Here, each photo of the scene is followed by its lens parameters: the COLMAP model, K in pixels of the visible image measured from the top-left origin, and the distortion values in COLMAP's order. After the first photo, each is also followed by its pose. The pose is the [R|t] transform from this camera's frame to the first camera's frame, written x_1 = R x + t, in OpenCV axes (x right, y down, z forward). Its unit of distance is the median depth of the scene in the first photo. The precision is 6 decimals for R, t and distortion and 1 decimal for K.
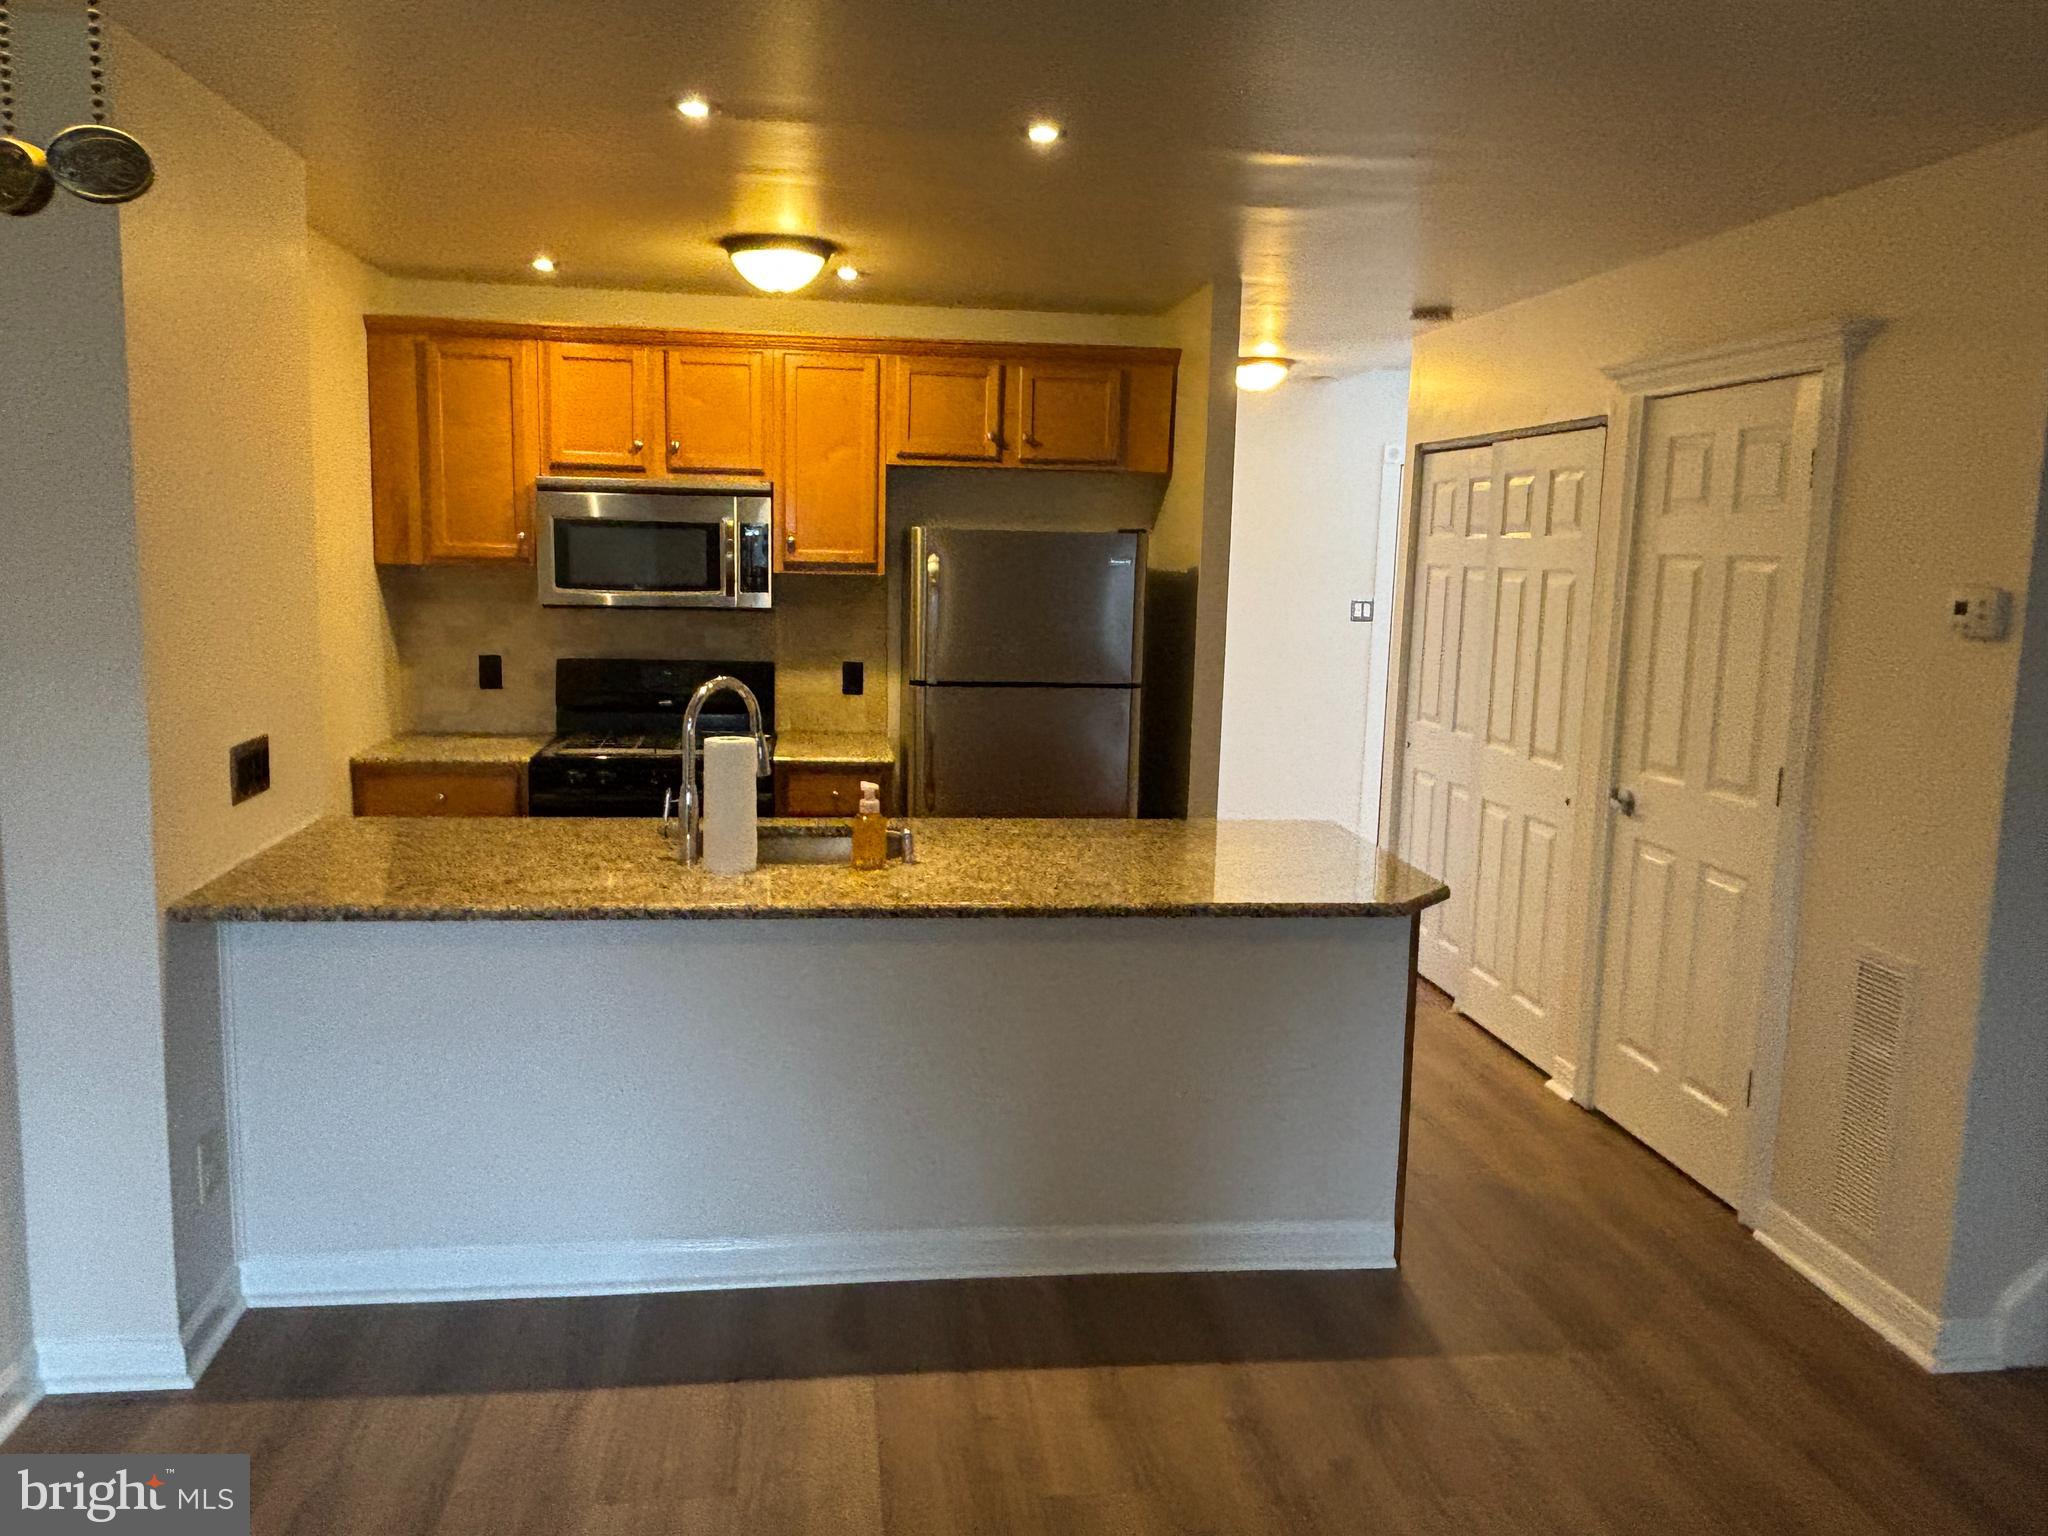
lens RADIAL K [[1556.1, 0, 1021.6], [0, 1556.1, 768.4], [0, 0, 1]] dist [-0.000135, -0.000008]
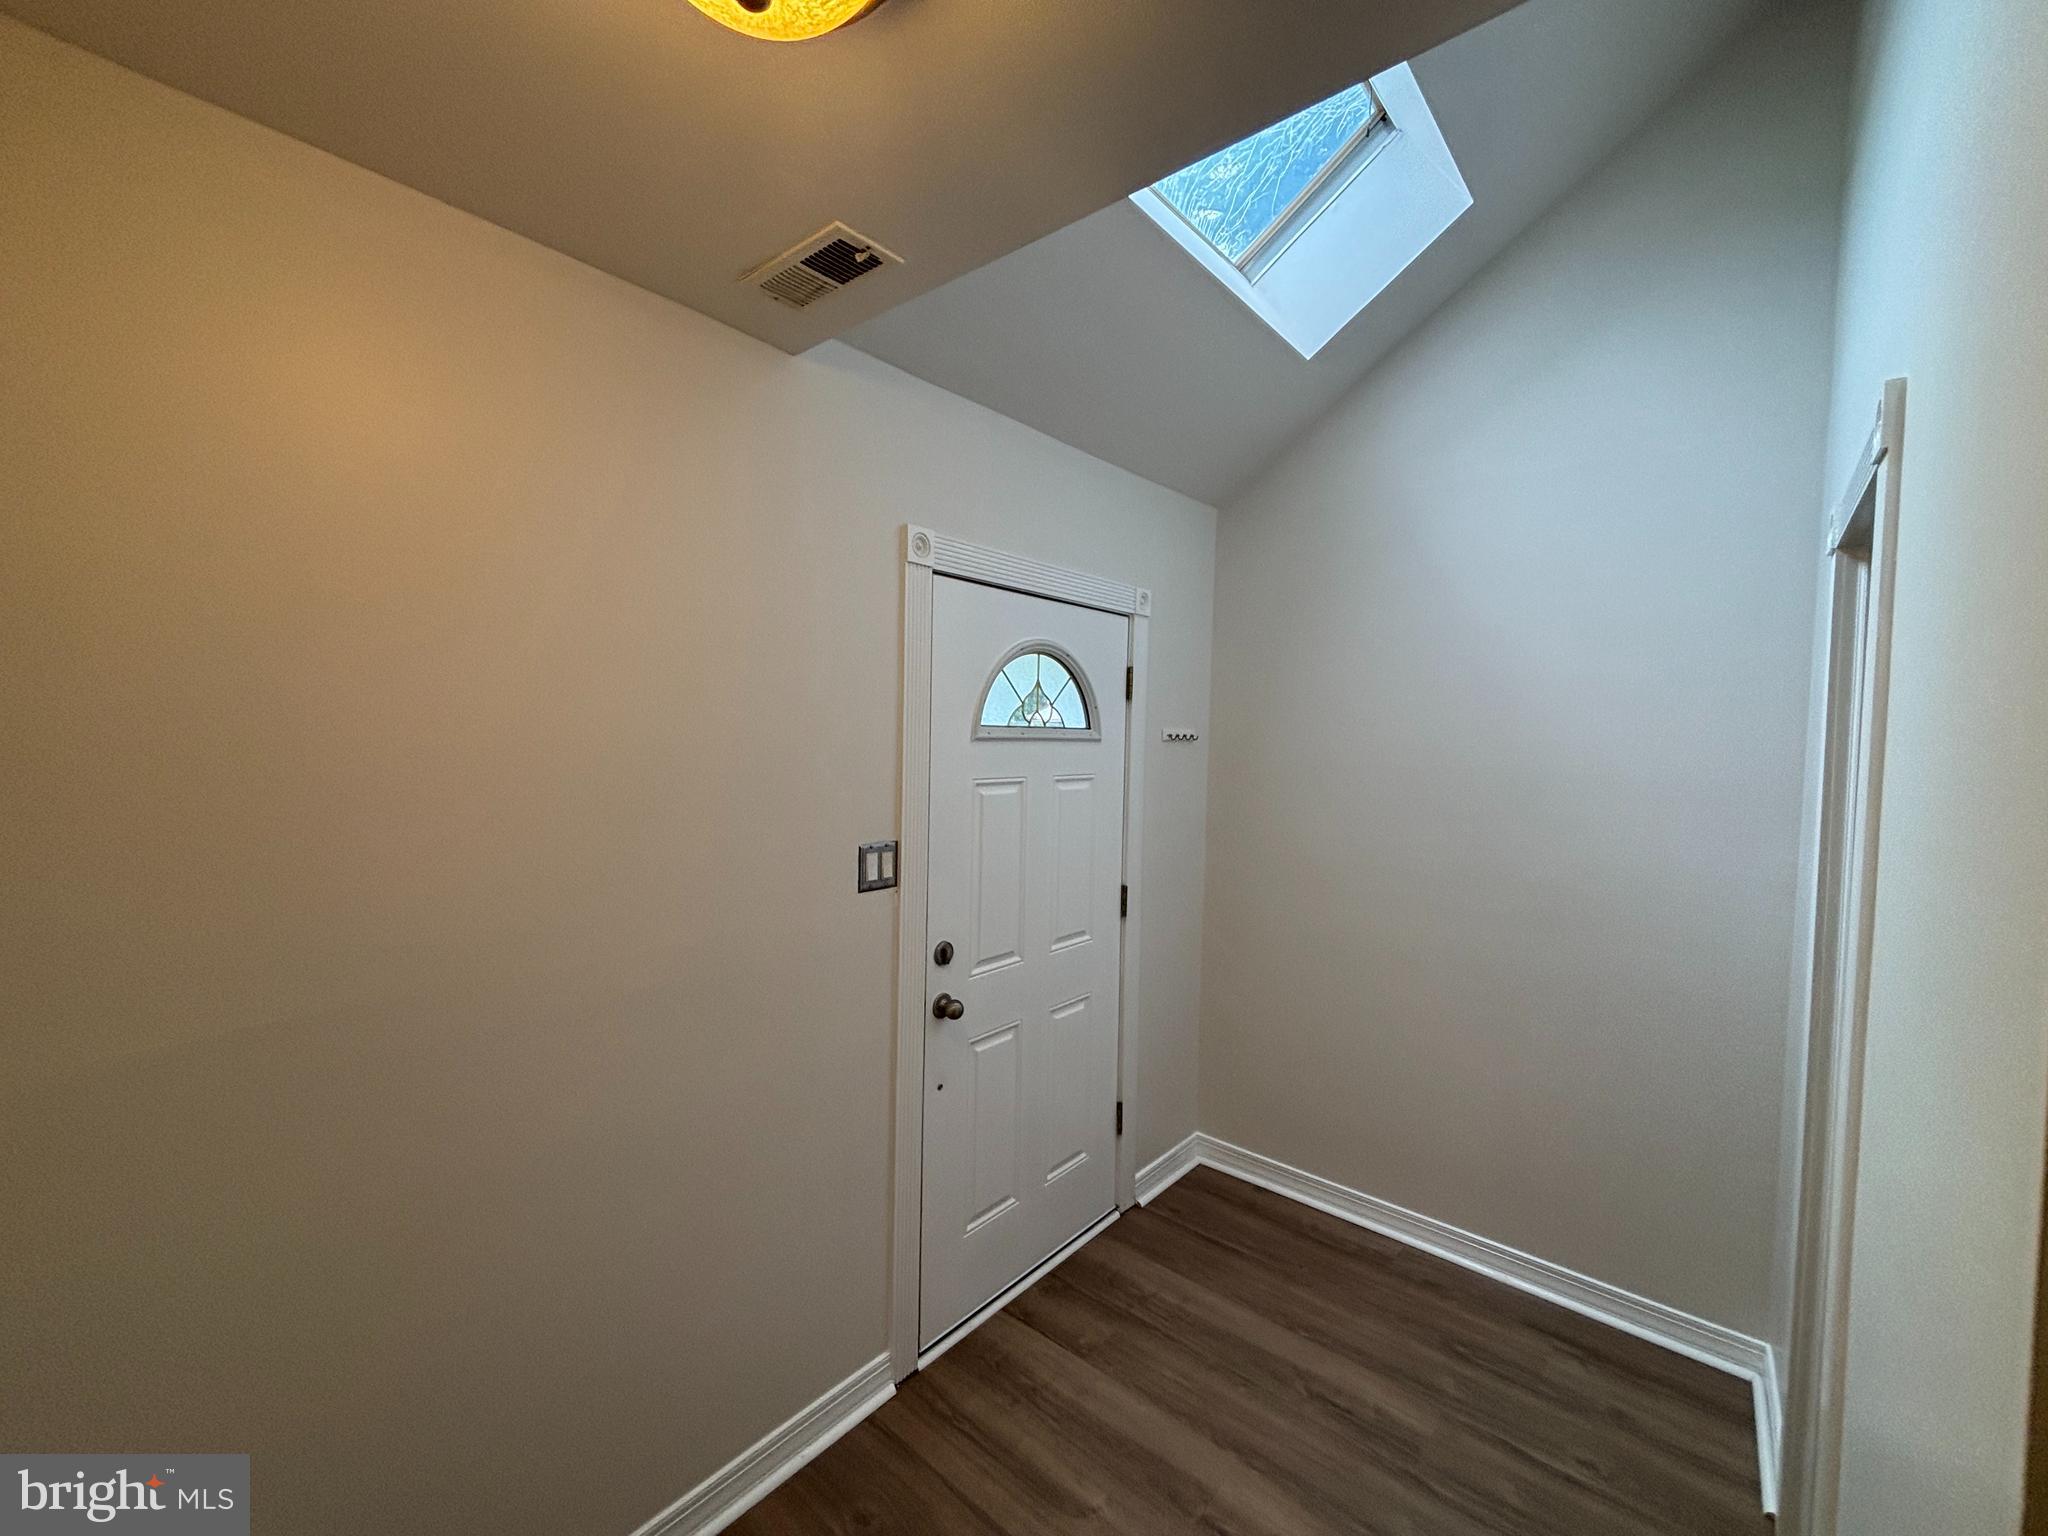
lens RADIAL K [[825.1, 0, 1024.6], [0, 825.1, 767.5], [0, 0, 1]] dist [0.000001, 0.000000]
pose [[0.742580, -0.040467, 0.668534, 0.085220], [0.099669, 0.993735, -0.050557, -0.114274], [-0.662300, 0.104175, 0.741961, 0.781759]]
